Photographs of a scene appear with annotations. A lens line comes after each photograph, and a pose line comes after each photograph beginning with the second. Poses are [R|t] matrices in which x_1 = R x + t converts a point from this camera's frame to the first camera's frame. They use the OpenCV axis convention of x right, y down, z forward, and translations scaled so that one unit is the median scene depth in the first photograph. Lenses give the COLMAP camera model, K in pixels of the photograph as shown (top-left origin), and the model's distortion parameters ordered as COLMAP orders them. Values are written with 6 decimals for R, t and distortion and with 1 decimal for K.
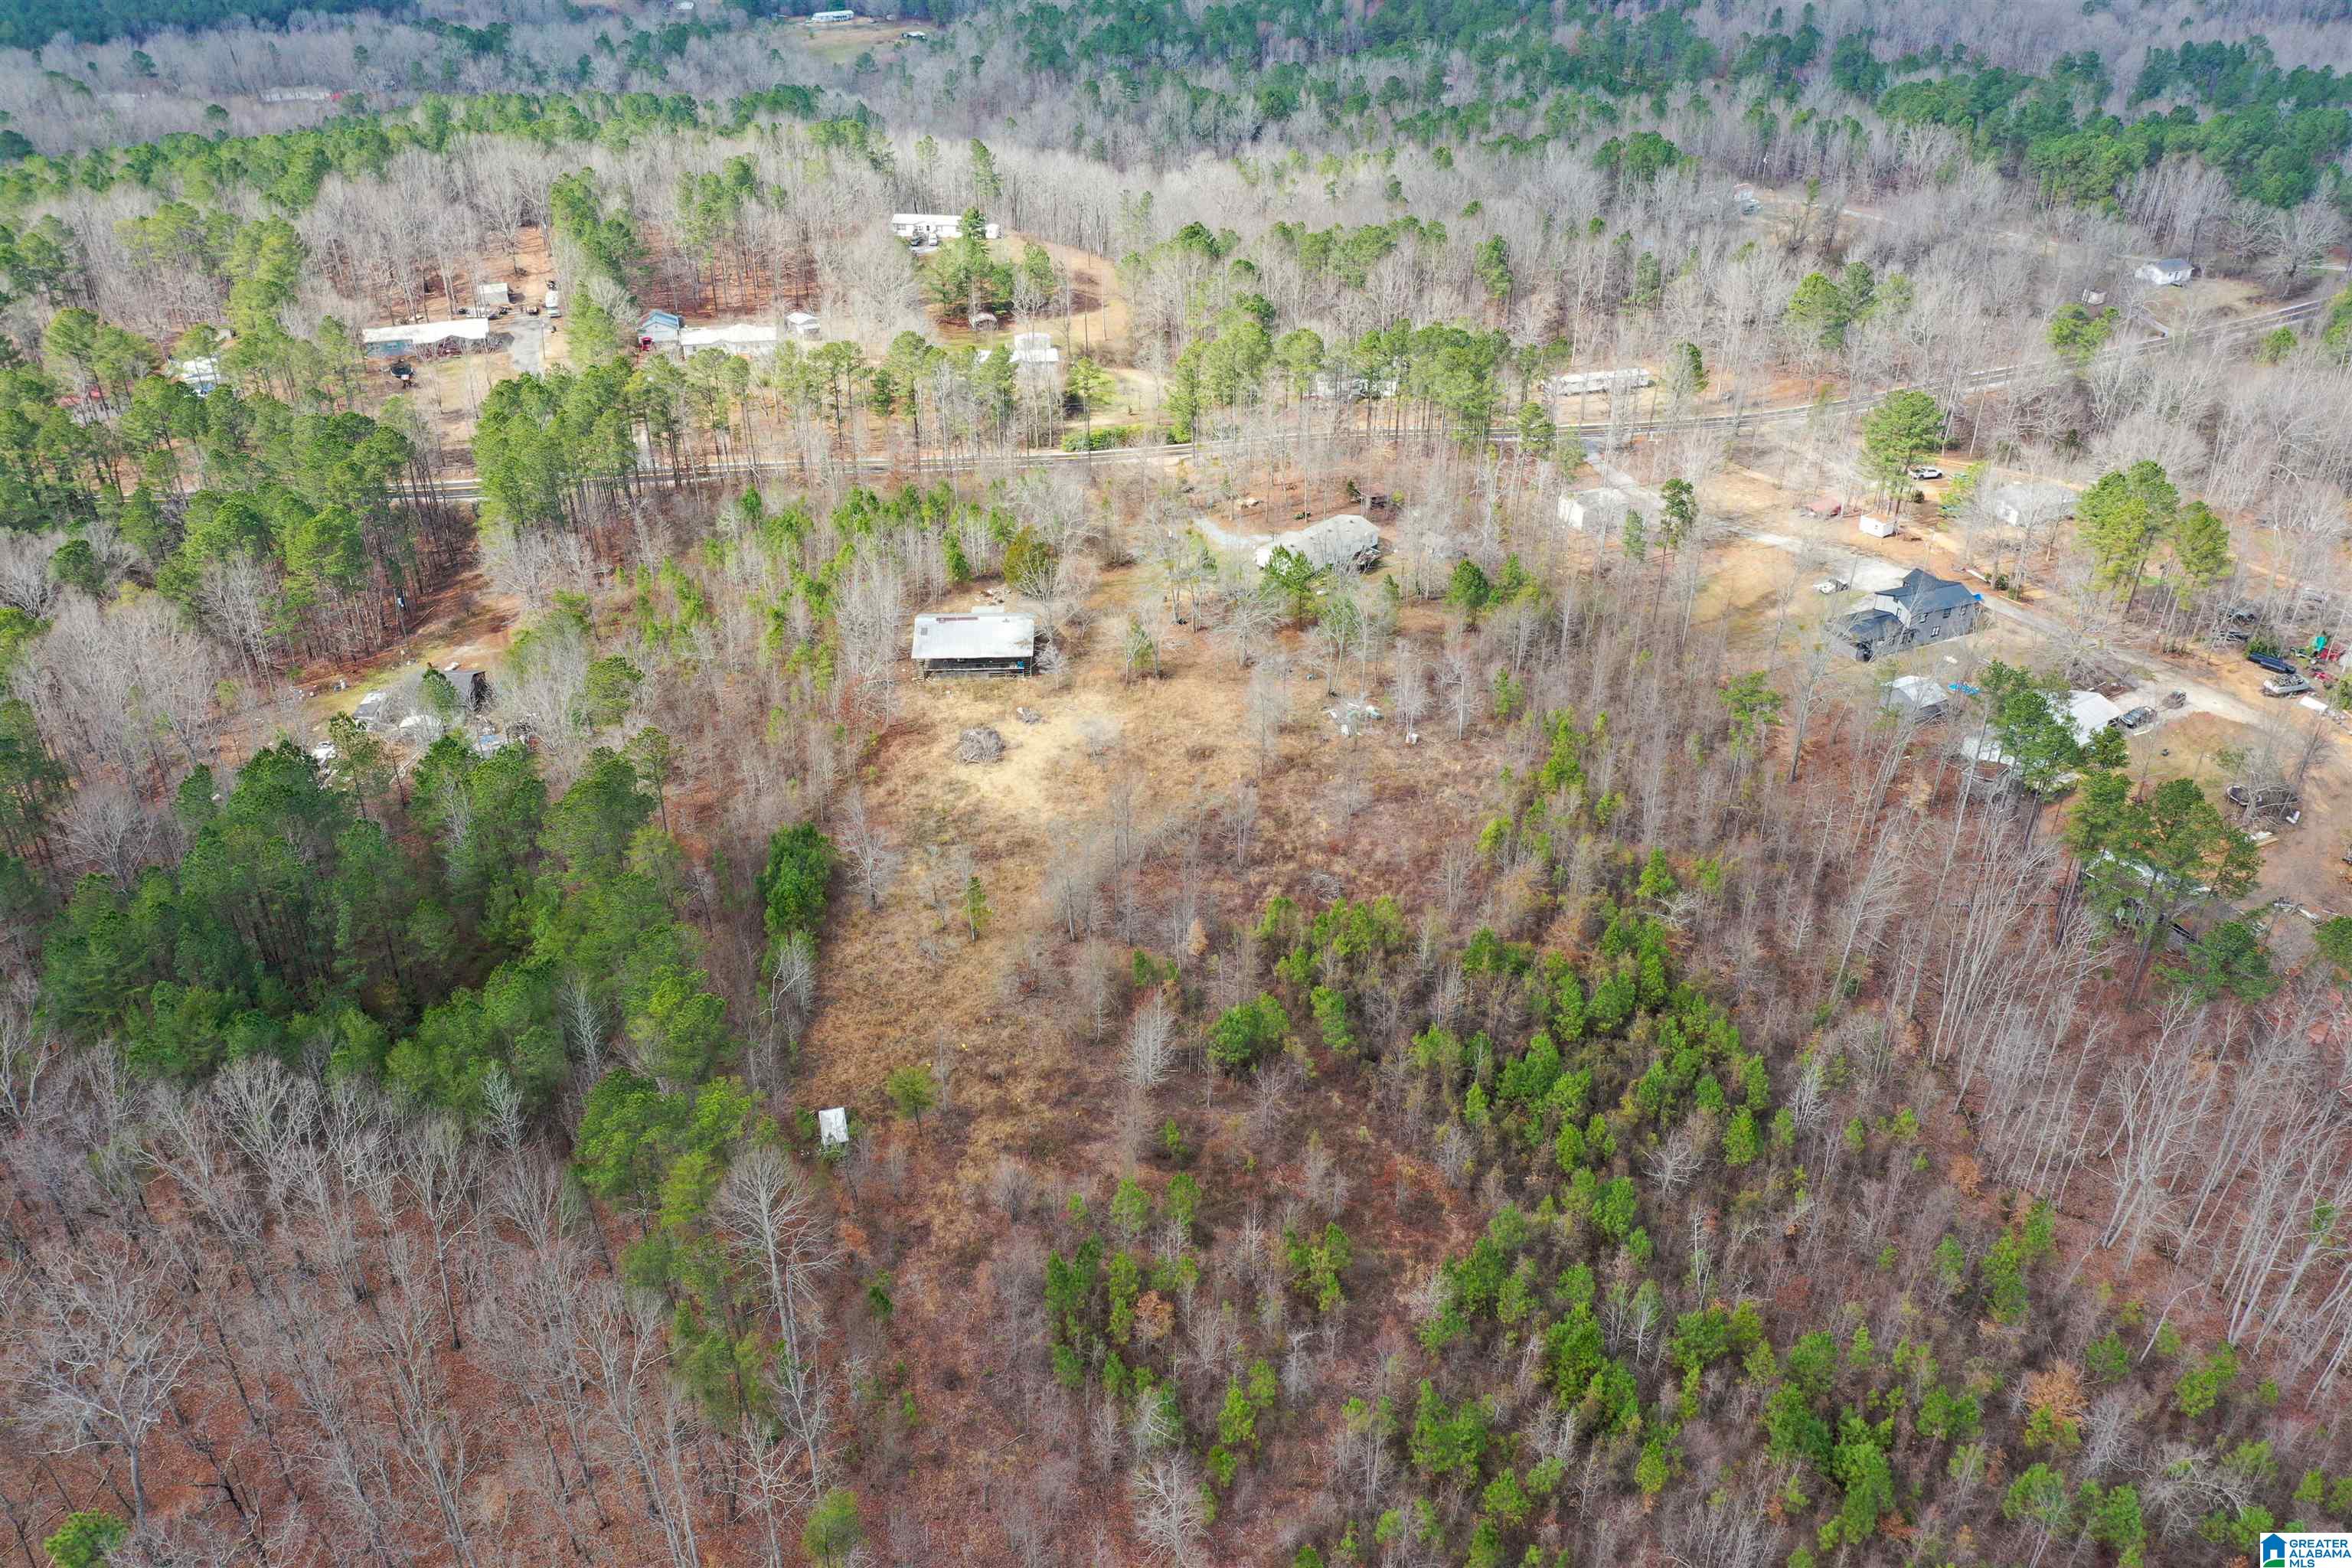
lens RADIAL K [[1864.3, 0, 1176.0], [0, 1864.3, 784.0], [0, 0, 1]] dist [0.003535, 0.006521]
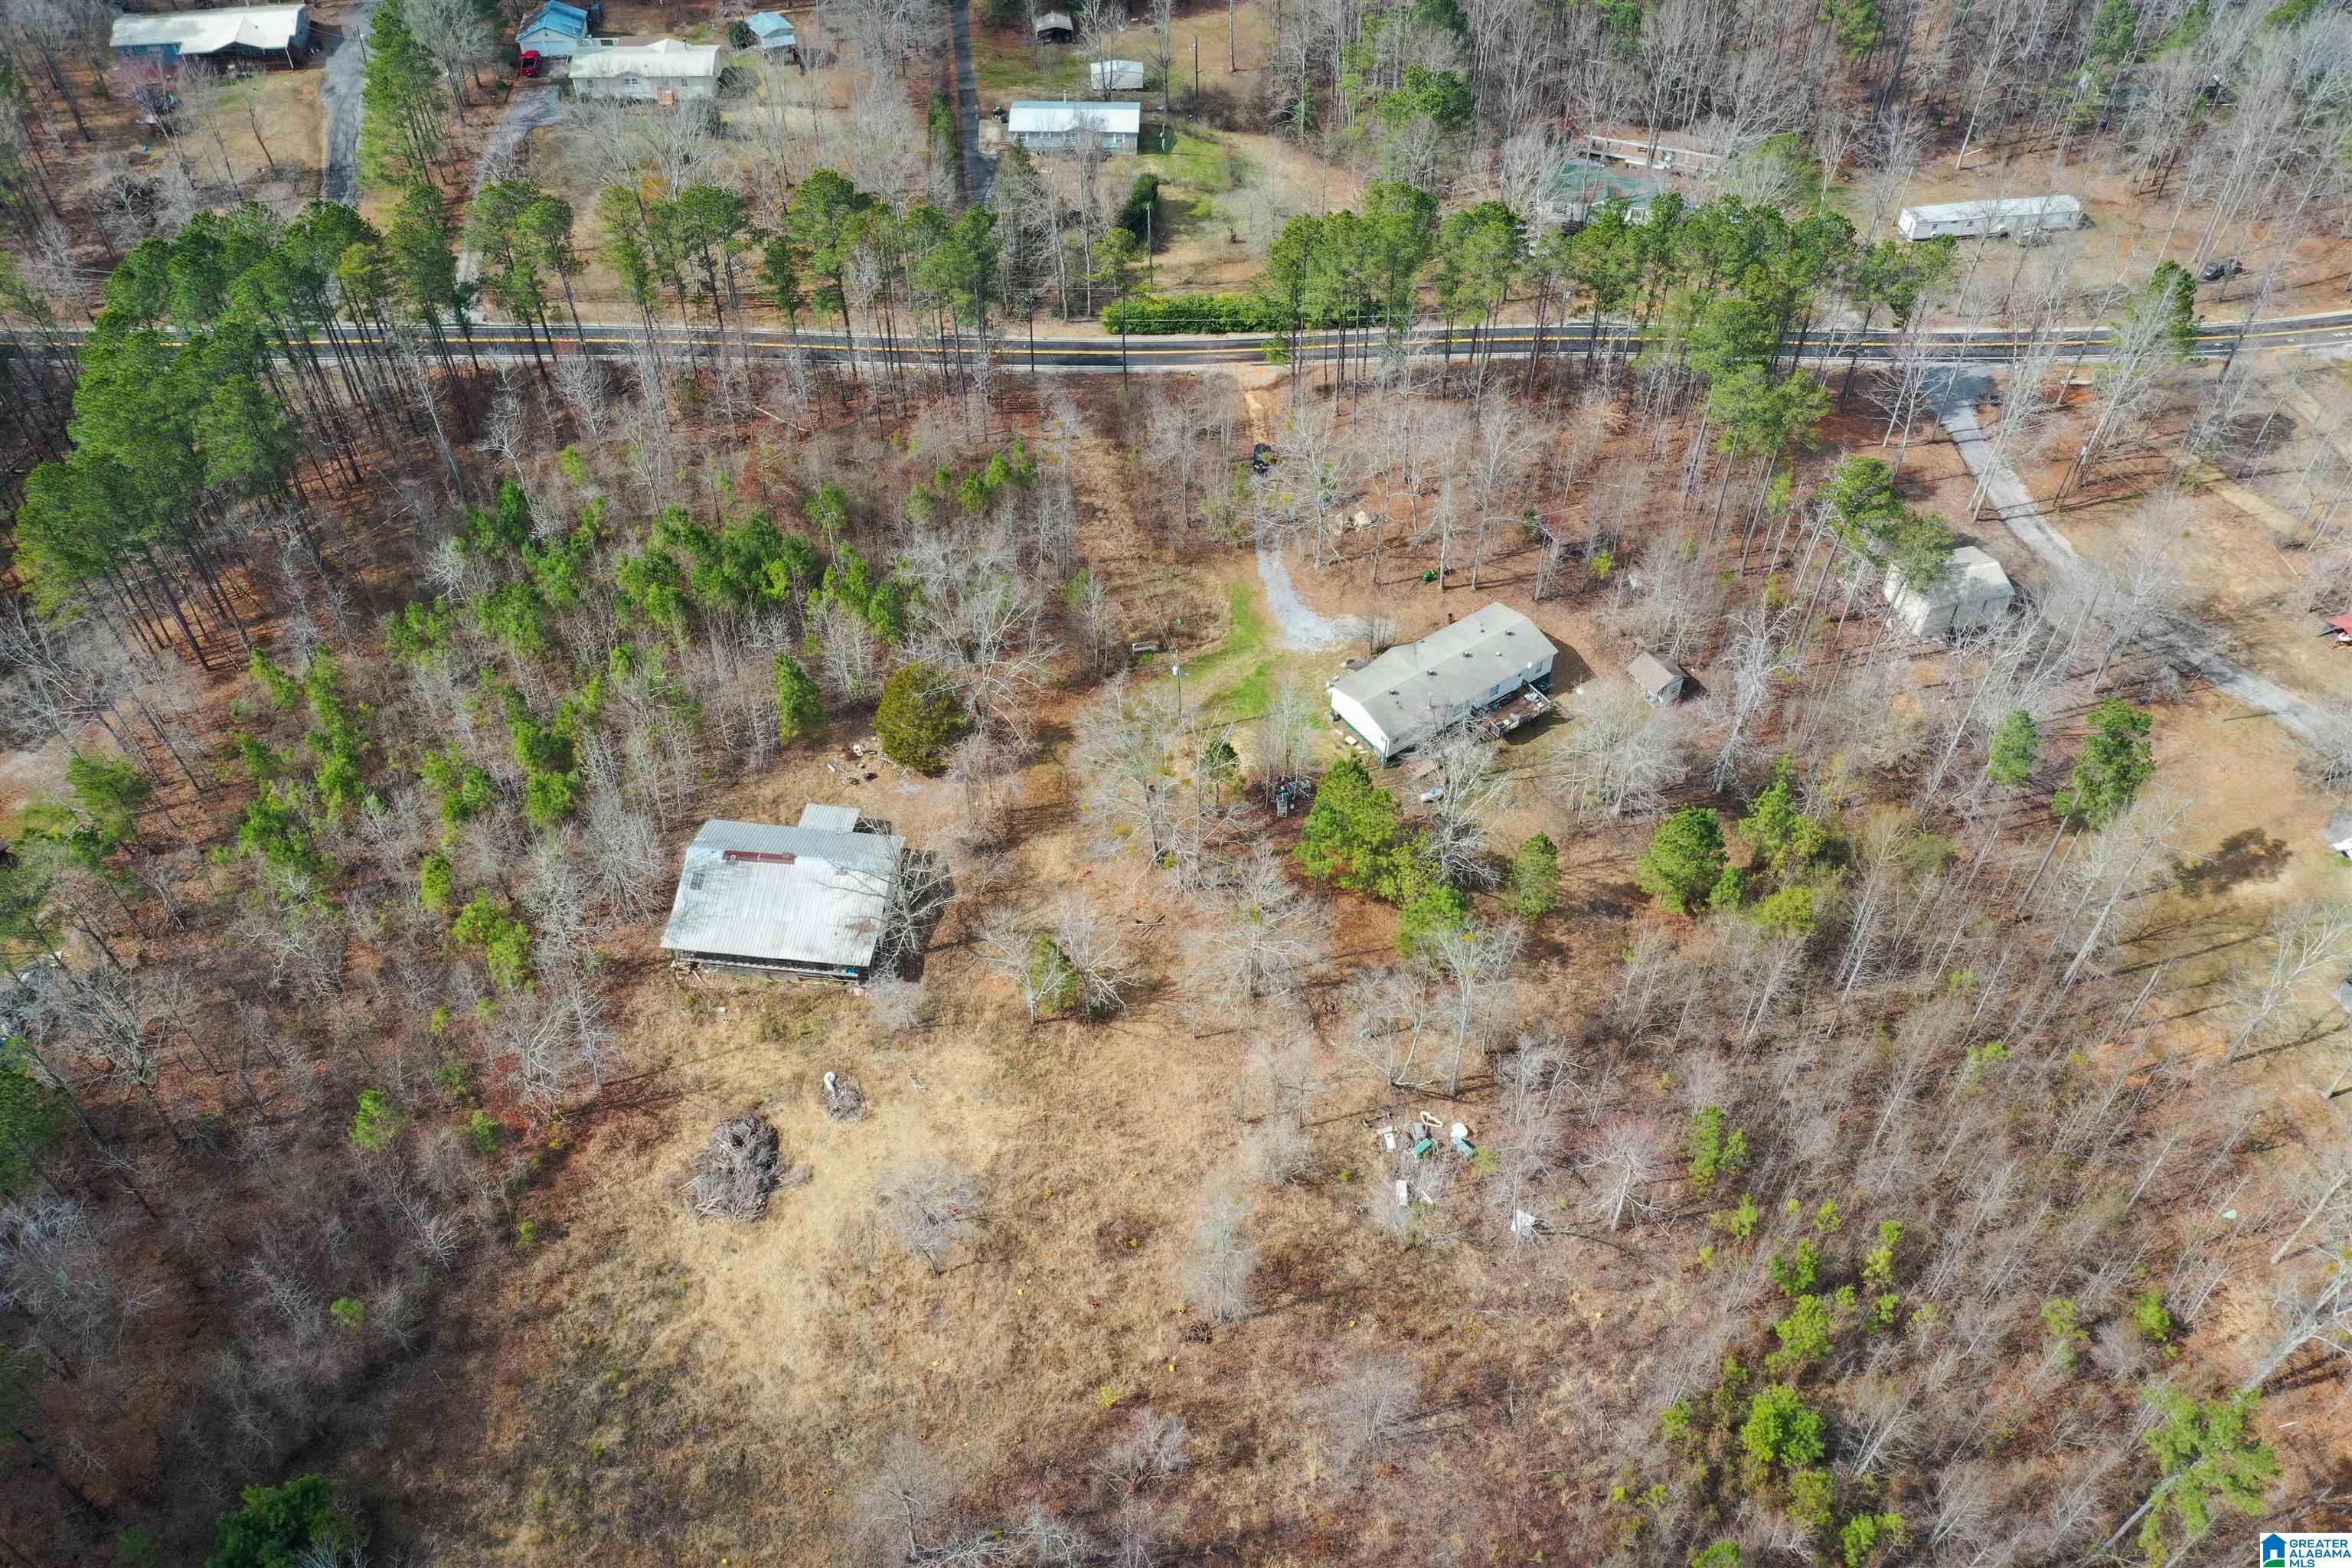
lens RADIAL K [[1864.3, 0, 1176.0], [0, 1864.3, 784.0], [0, 0, 1]] dist [0.003535, 0.006521]
pose [[0.987445, 0.113353, -0.110013, 0.047794], [-0.079831, 0.959077, 0.271660, -0.191162], [0.136304, -0.259467, 0.956085, 0.331664]]
